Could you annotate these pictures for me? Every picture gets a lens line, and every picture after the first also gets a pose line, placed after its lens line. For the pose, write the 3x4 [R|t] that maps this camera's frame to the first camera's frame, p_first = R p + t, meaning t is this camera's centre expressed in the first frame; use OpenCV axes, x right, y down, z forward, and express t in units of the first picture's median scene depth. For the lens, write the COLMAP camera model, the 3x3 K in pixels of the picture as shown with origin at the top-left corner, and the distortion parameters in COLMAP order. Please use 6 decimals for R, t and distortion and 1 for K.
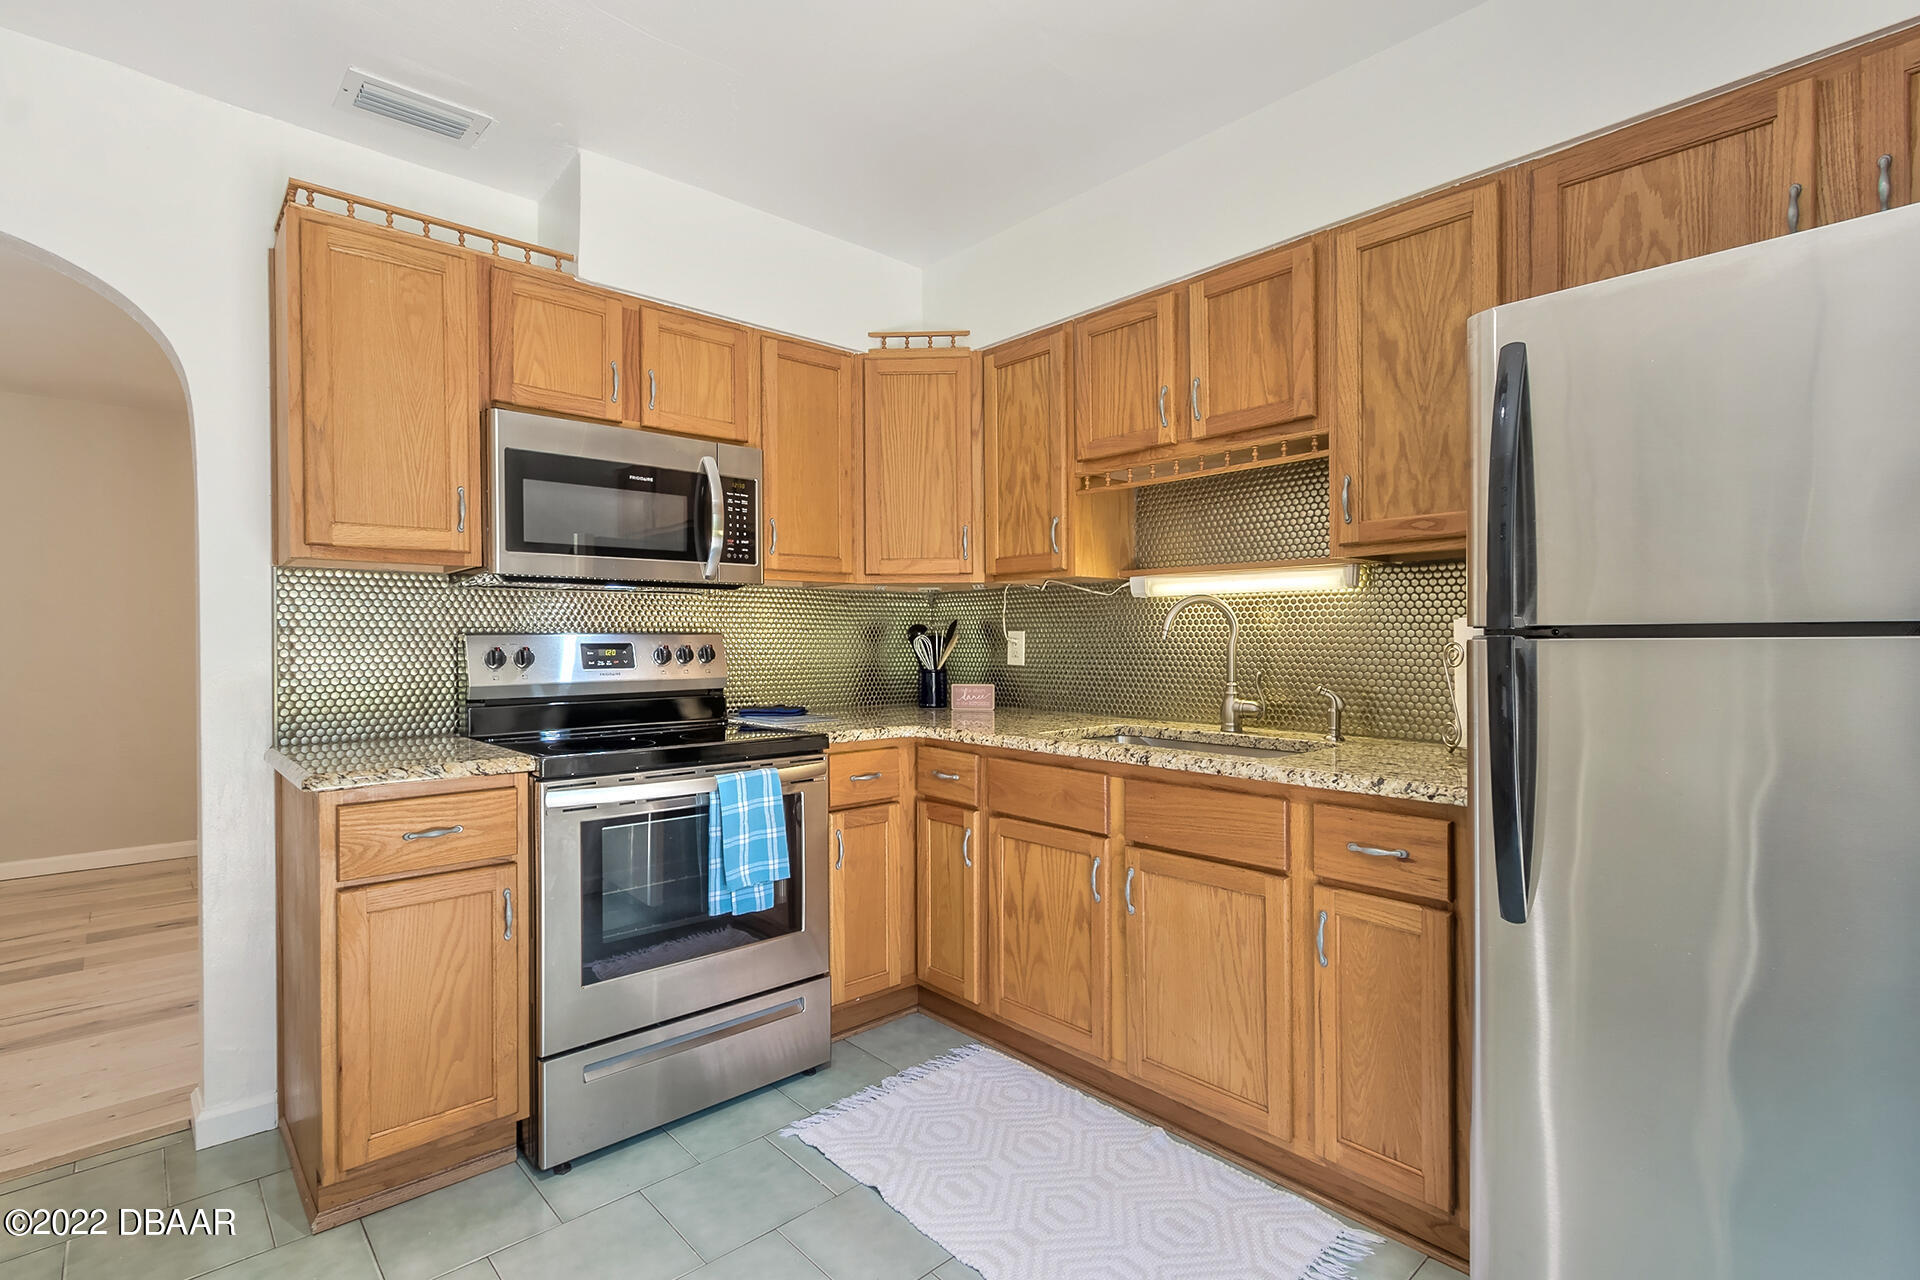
lens RADIAL K [[898.0, 0, 955.9], [0, 898.0, 642.3], [0, 0, 1]] dist [0.009615, -0.001355]
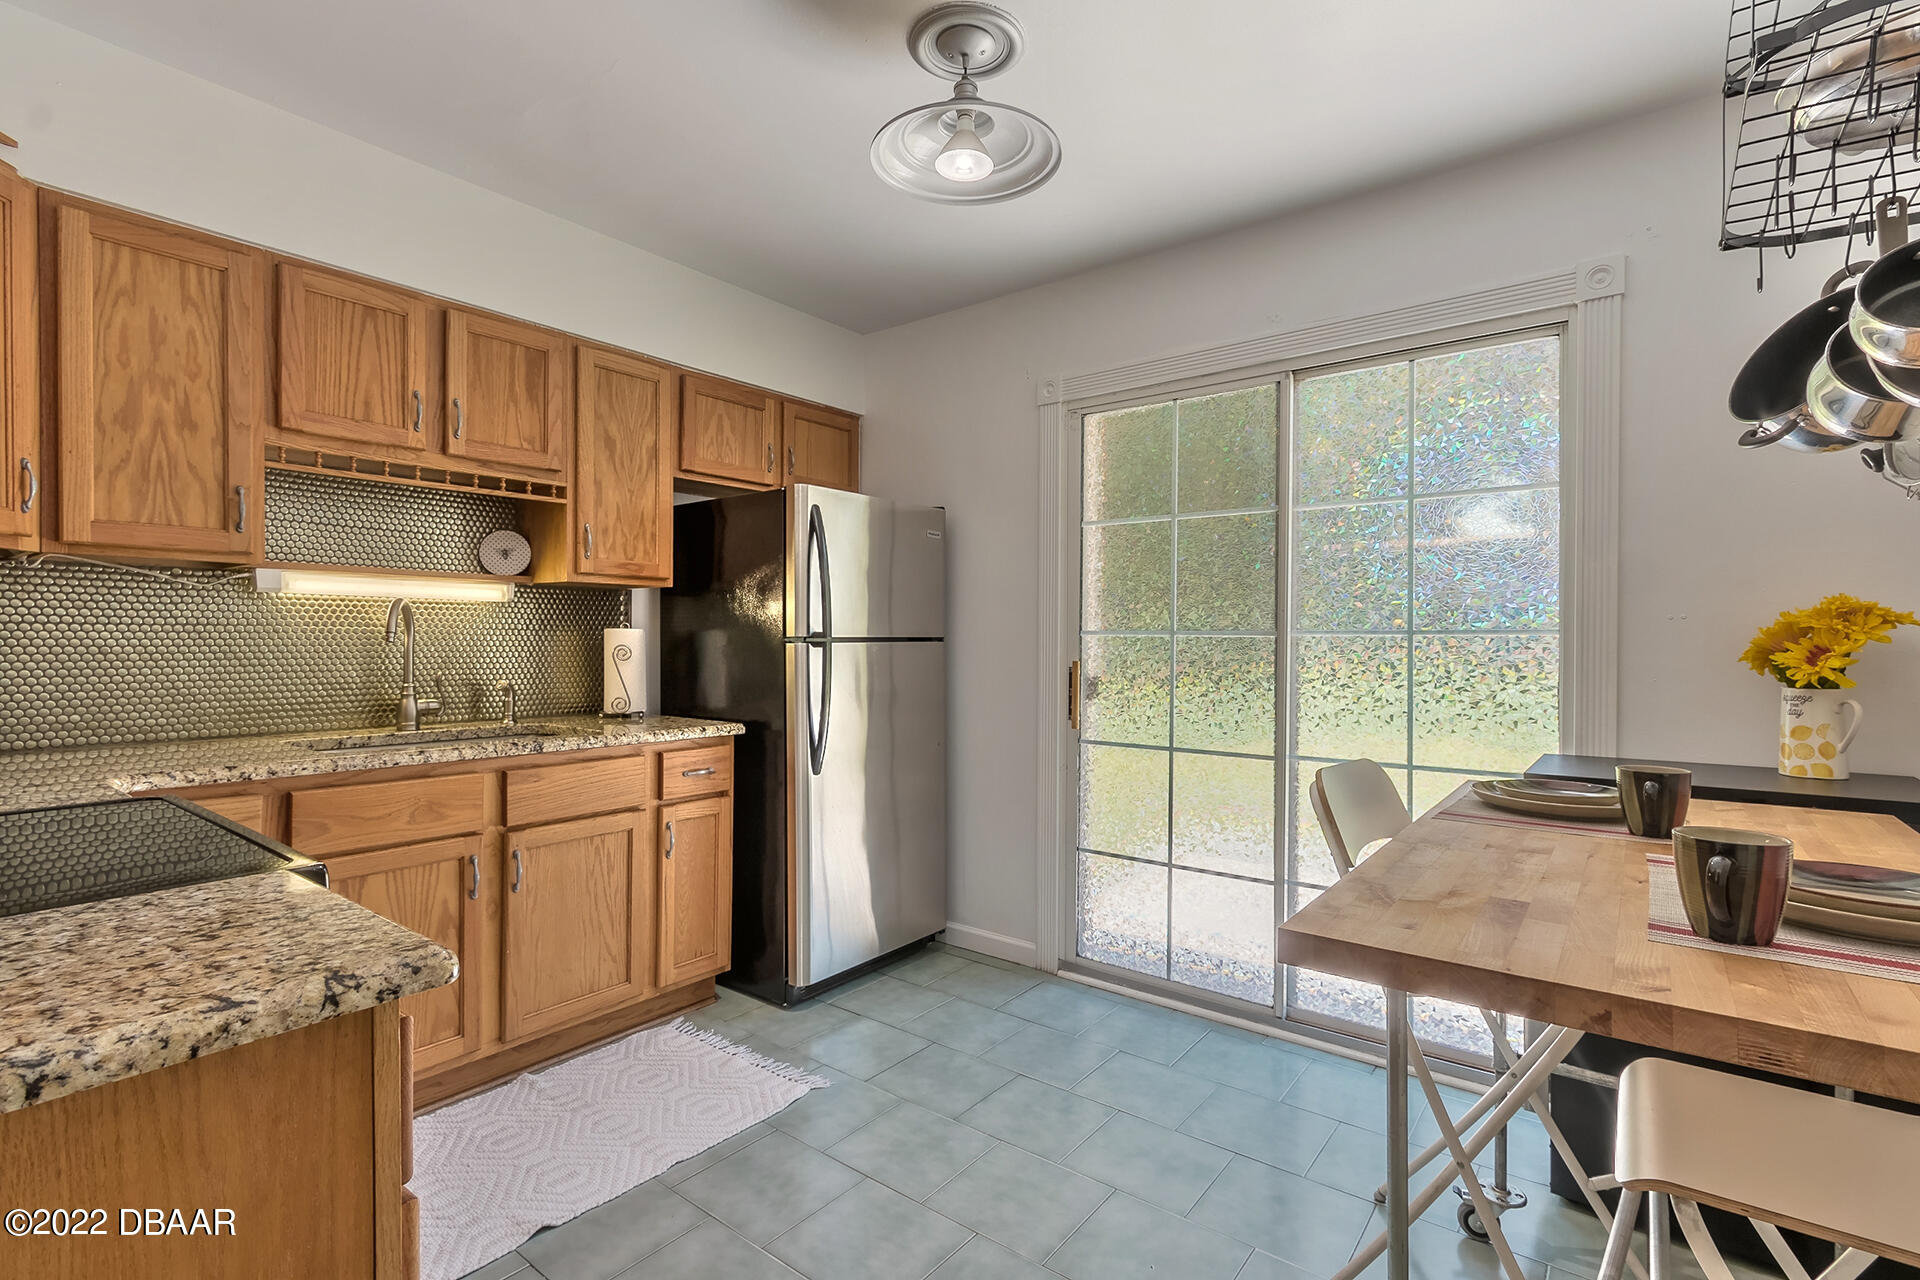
lens RADIAL K [[898.0, 0, 959.2], [0, 898.0, 641.3], [0, 0, 1]] dist [0.009615, -0.001355]
pose [[-0.165056, 0.003983, 0.986276, -0.969043], [0.003968, 0.999986, -0.003374, 0.001187], [-0.986276, 0.003357, -0.165069, 0.637092]]
